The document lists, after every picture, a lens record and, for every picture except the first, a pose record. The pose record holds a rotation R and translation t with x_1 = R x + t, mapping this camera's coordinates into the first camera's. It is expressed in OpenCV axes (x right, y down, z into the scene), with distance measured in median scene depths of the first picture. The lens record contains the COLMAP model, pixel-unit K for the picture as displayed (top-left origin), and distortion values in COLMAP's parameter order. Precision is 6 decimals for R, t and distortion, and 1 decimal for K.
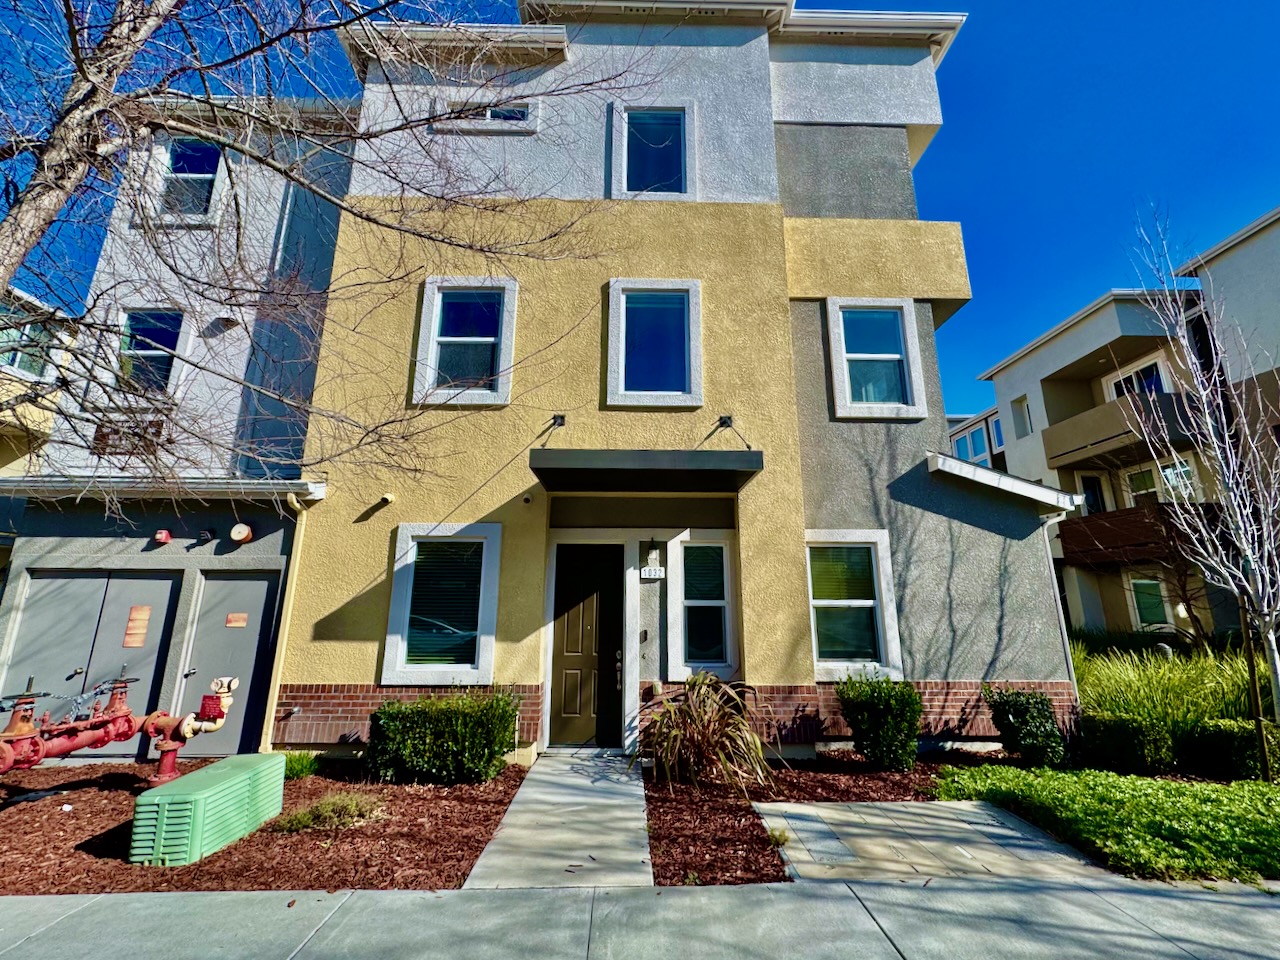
lens RADIAL K [[528.8, 0, 640.0], [0, 528.8, 480.0], [0, 0, 1]] dist [-0.000799, 0.000097]
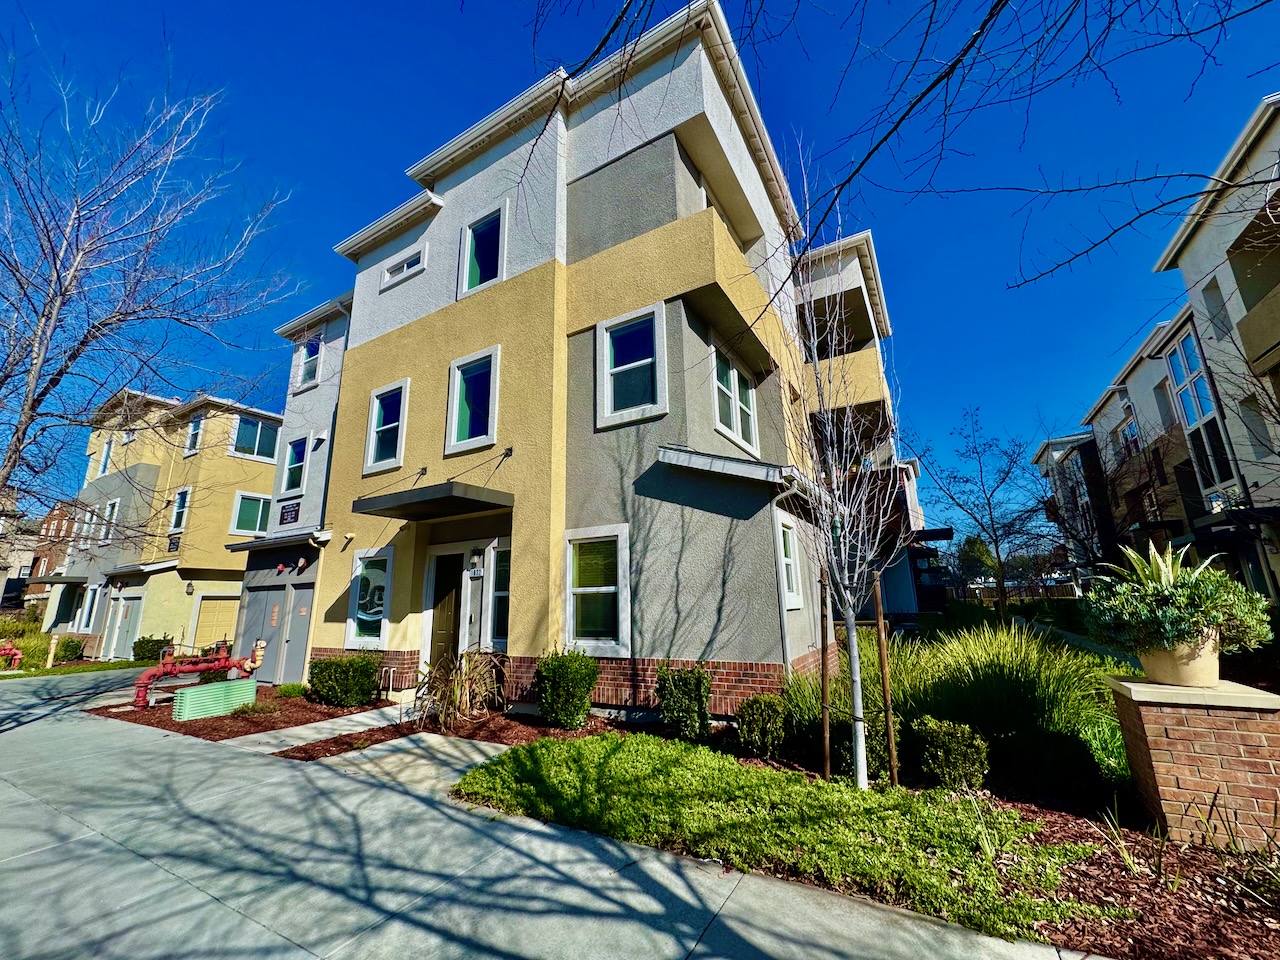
lens RADIAL K [[510.0, 0, 638.3], [0, 510.0, 477.6], [0, 0, 1]] dist [-0.000114, 0.000083]
pose [[0.851645, -0.145680, -0.503466, 1.065682], [0.146298, 0.988489, -0.038551, 0.045404], [0.503287, -0.040824, 0.863154, 0.087818]]
